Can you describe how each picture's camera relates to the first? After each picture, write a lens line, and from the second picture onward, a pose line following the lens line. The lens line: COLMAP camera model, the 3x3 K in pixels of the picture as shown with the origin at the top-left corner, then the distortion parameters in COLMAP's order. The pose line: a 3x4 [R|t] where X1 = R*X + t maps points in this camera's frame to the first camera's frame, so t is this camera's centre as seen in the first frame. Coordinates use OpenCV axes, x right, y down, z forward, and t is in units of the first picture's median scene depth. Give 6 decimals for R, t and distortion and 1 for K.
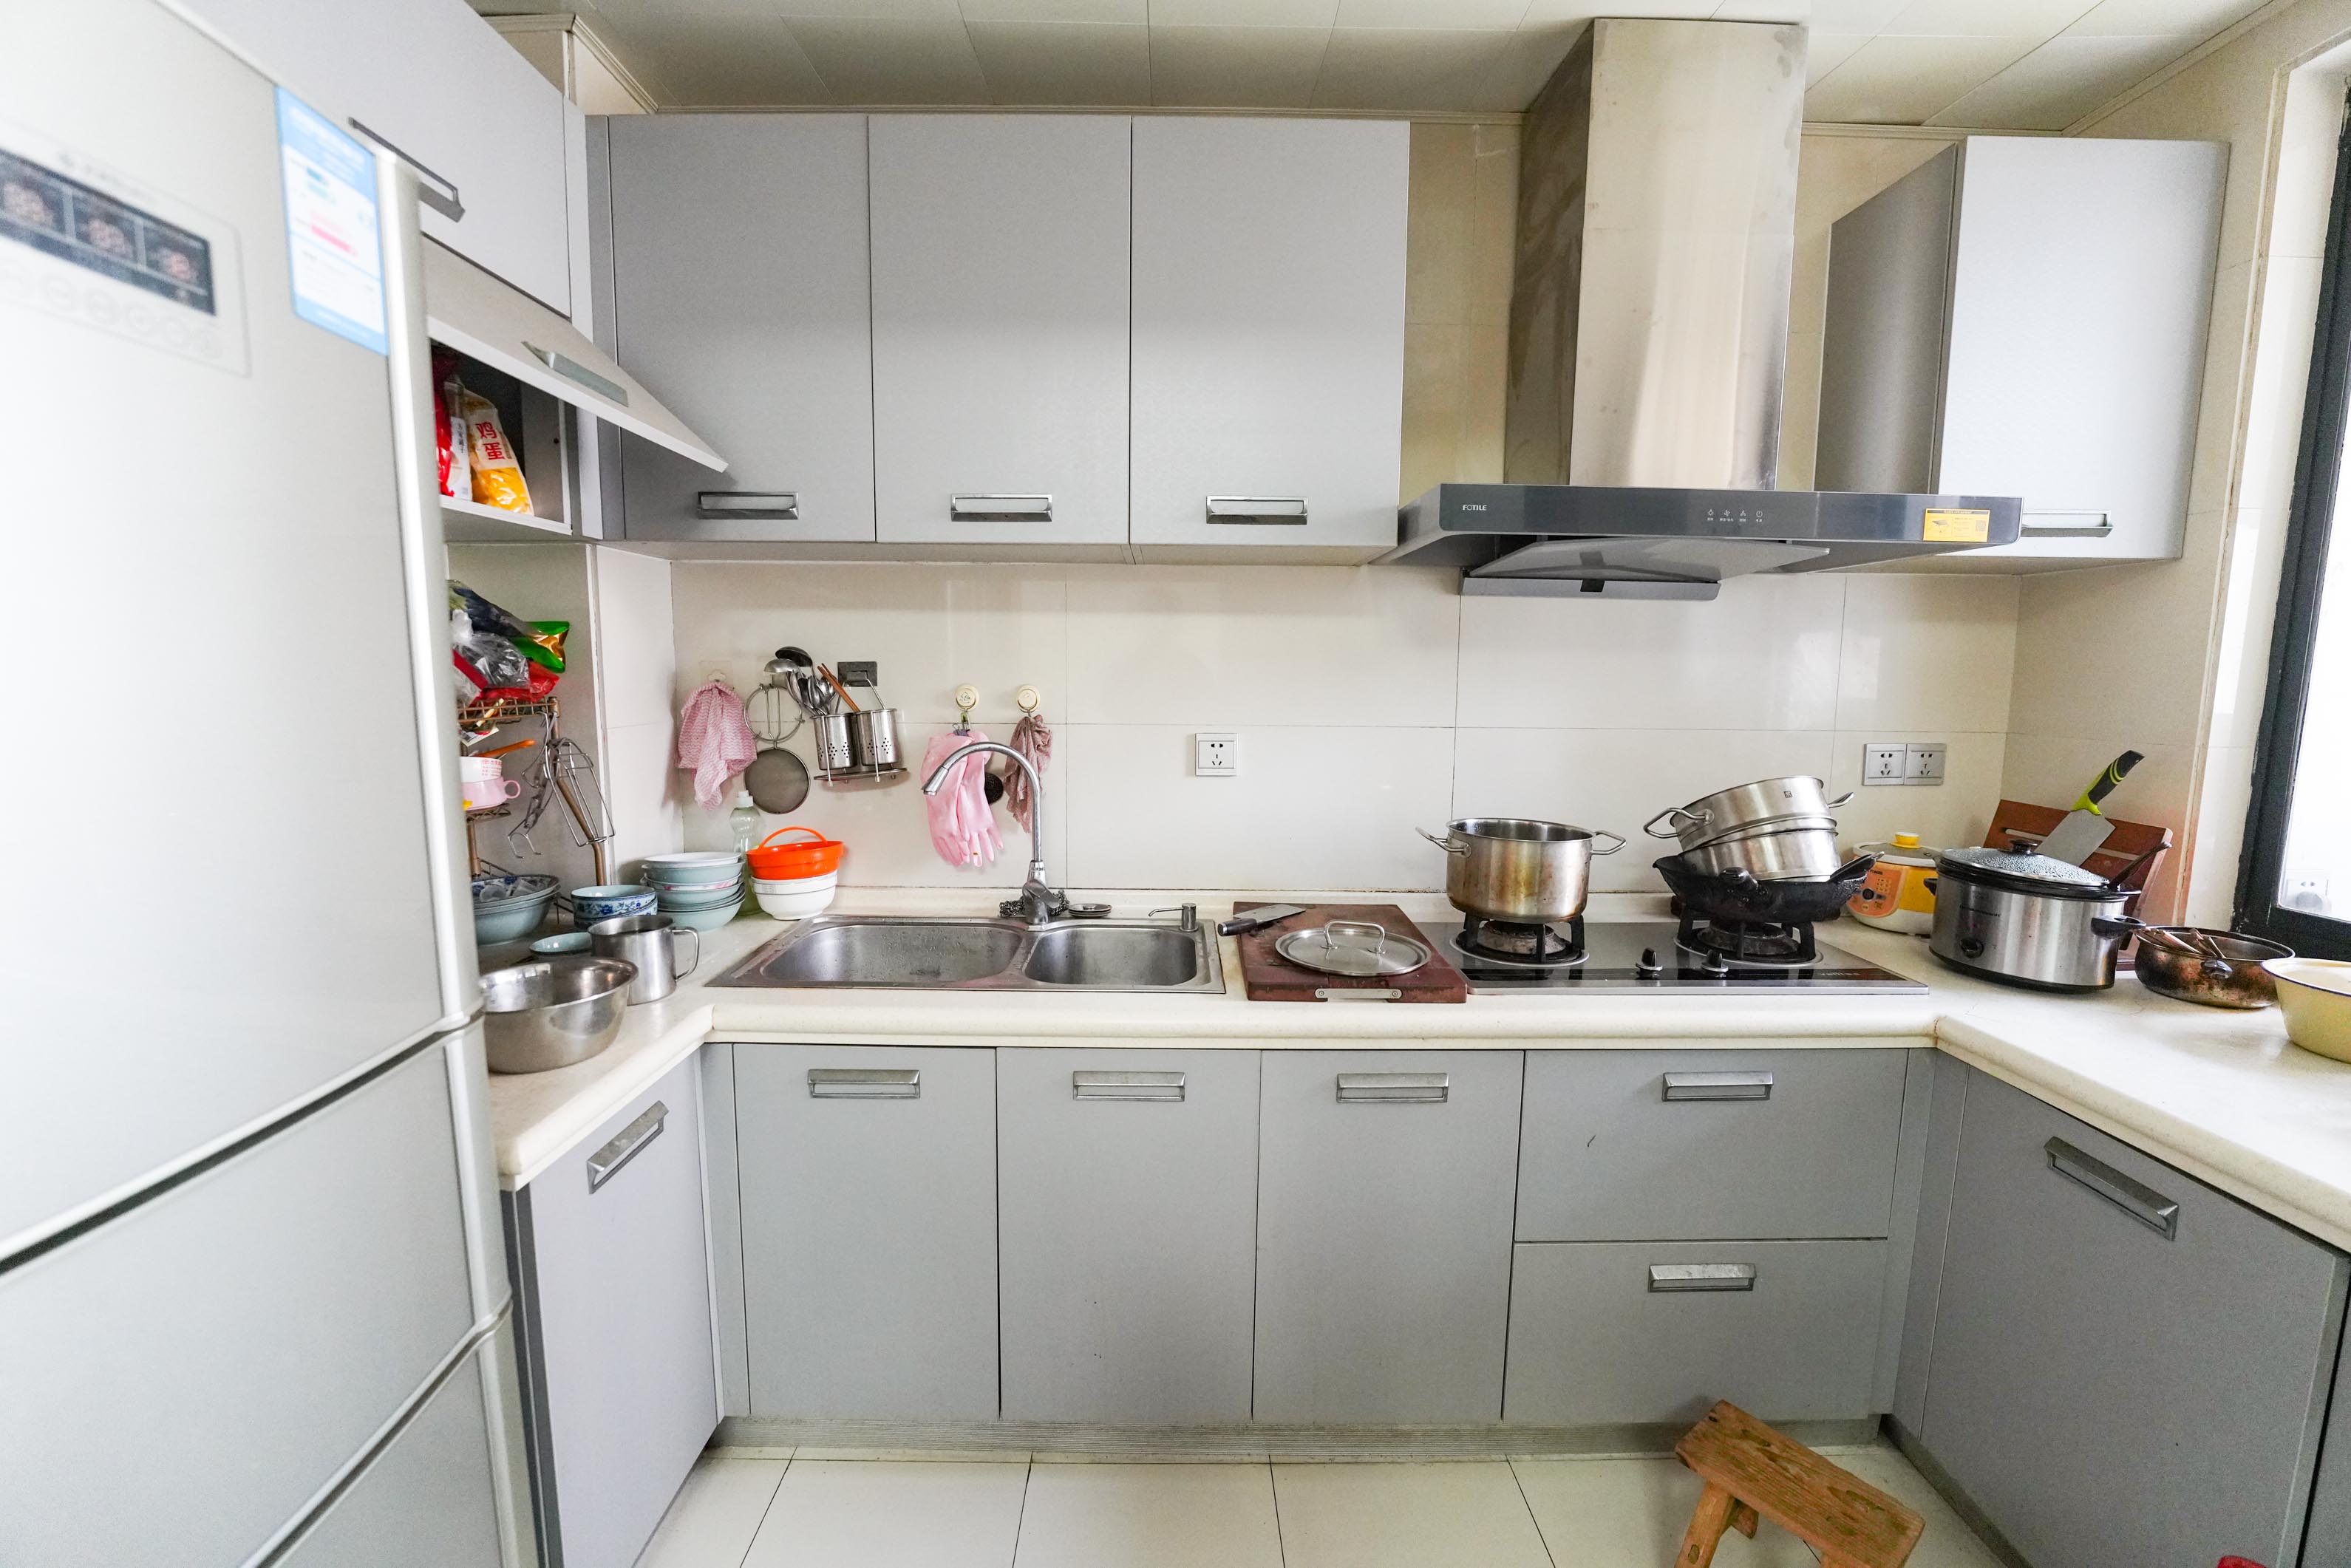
lens RADIAL K [[943.8, 0, 1169.8], [0, 943.8, 767.6], [0, 0, 1]] dist [-0.000454, -0.000118]
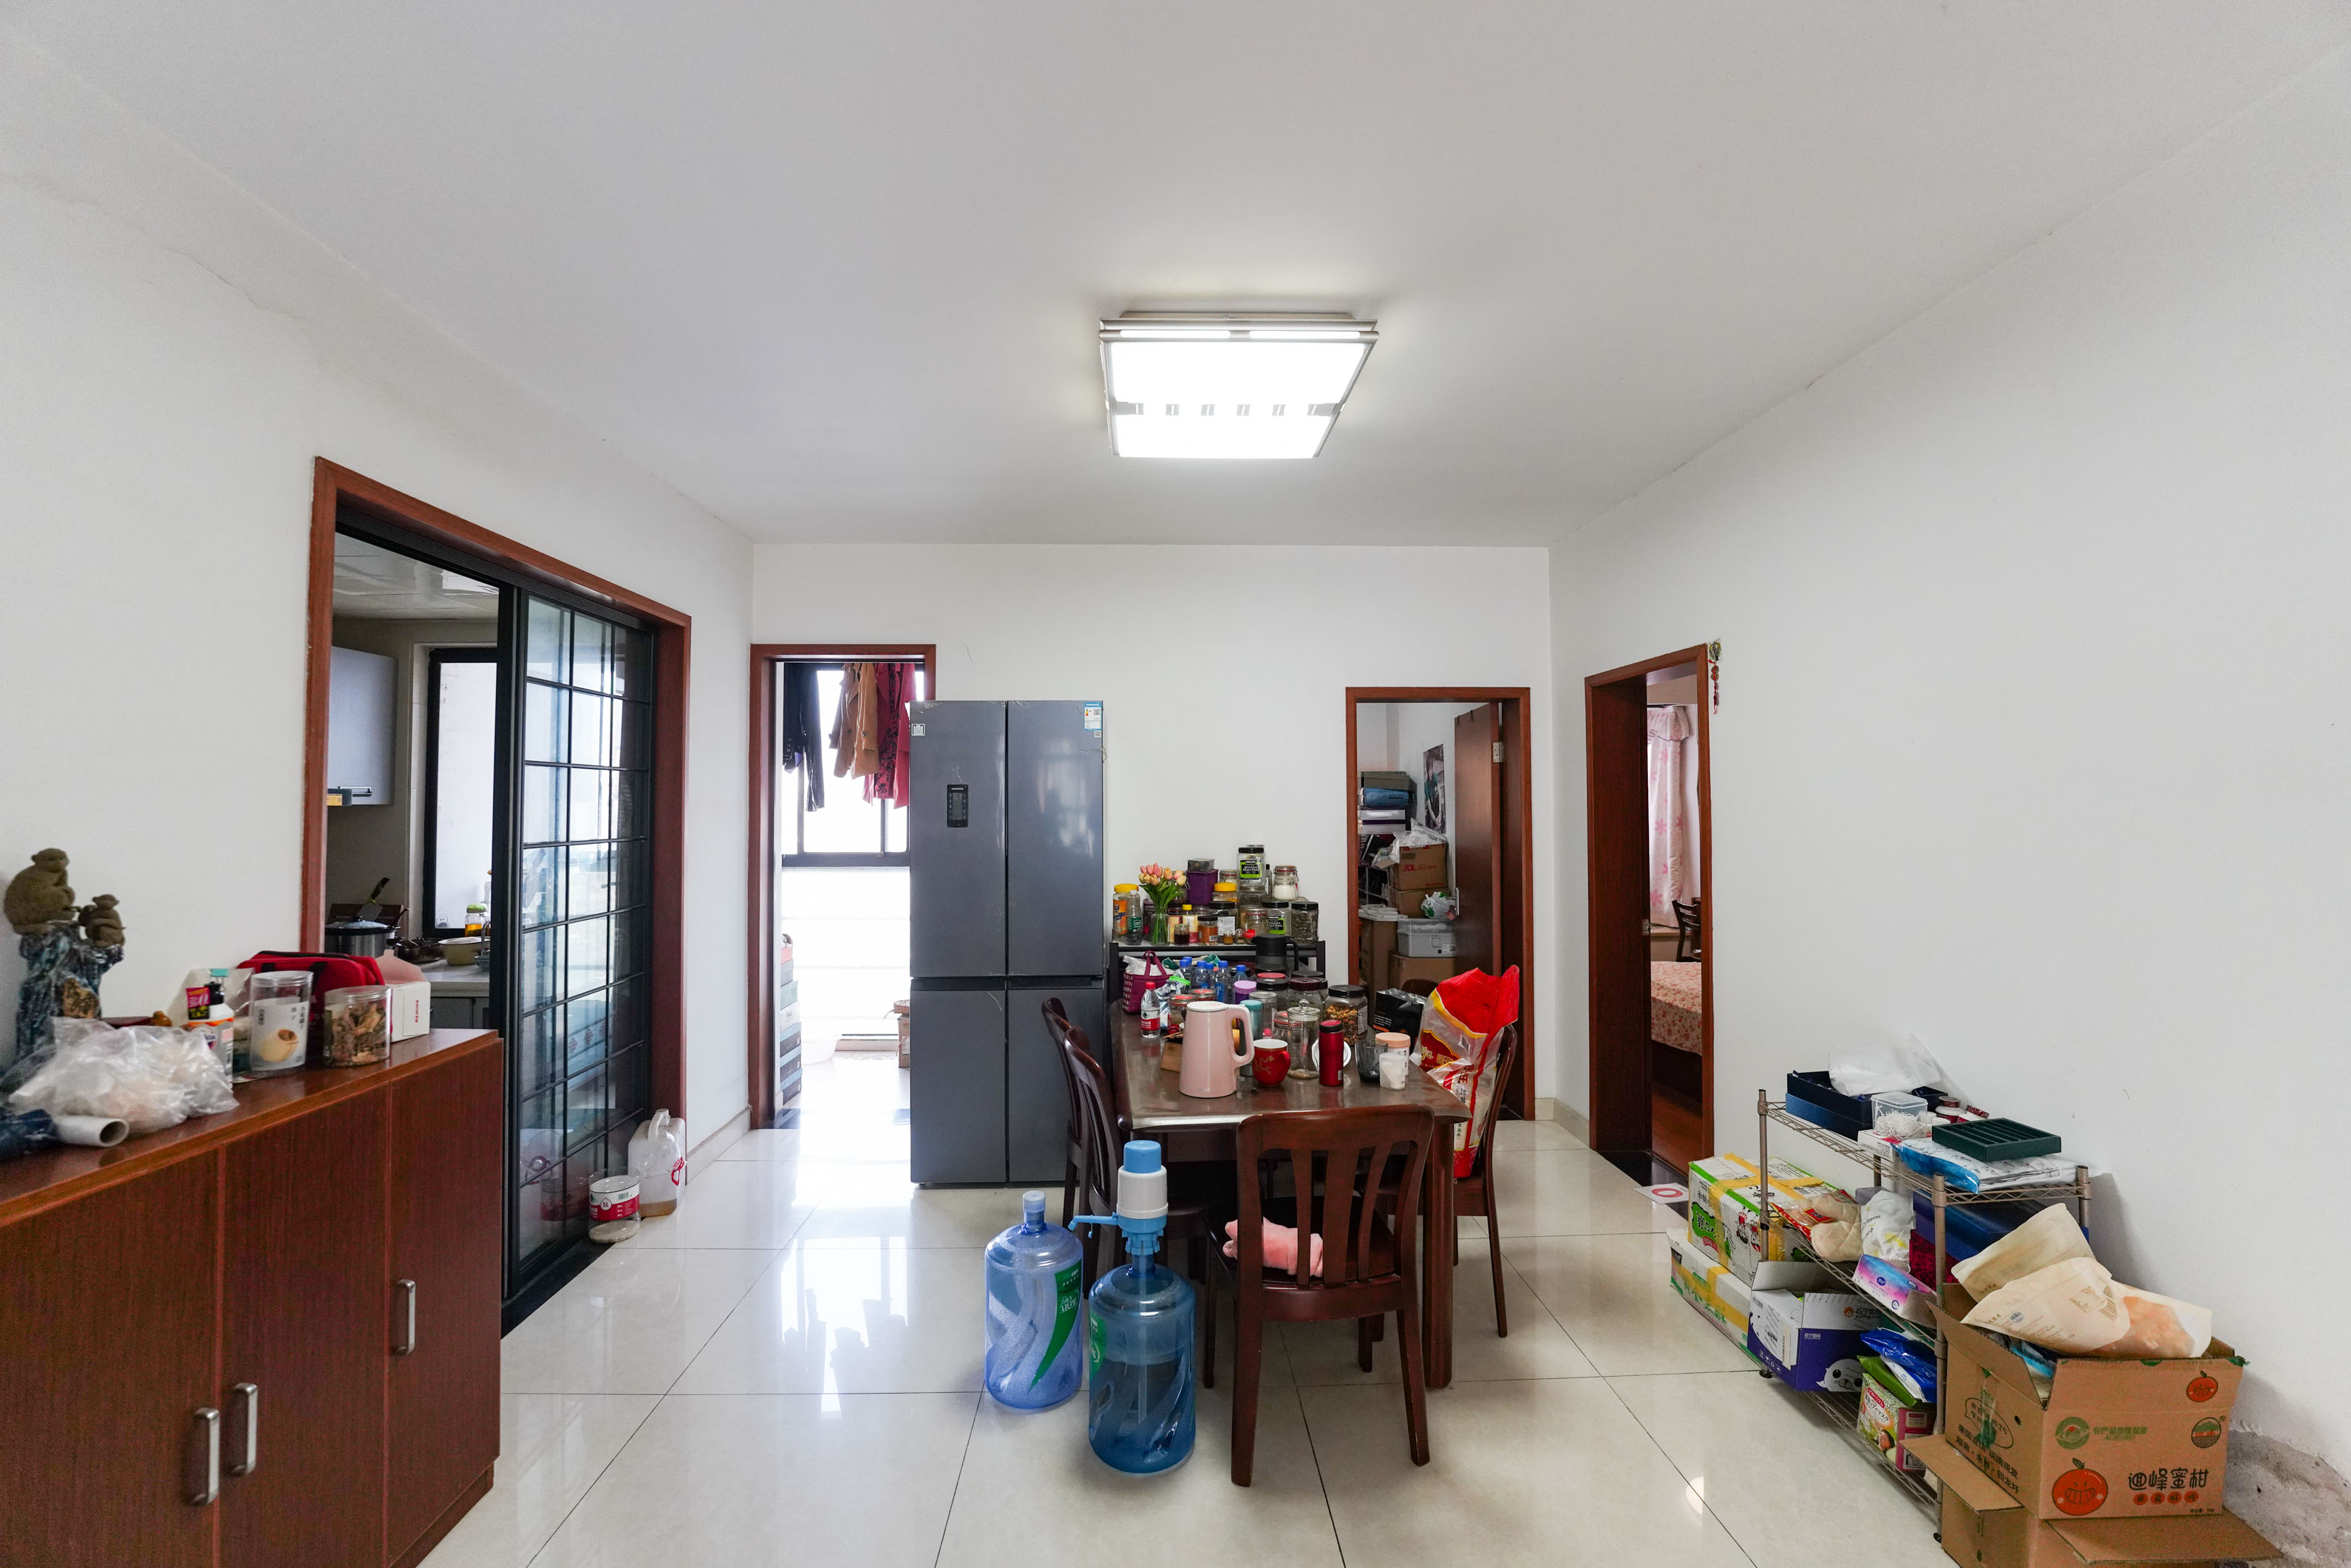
lens RADIAL K [[943.8, 0, 1169.8], [0, 943.8, 767.6], [0, 0, 1]] dist [-0.000454, -0.000118]
pose [[-0.024700, 0.029647, 0.999255, -1.810295], [0.105248, 0.994082, -0.026892, -0.023430], [-0.994139, 0.104506, -0.027674, -1.227819]]
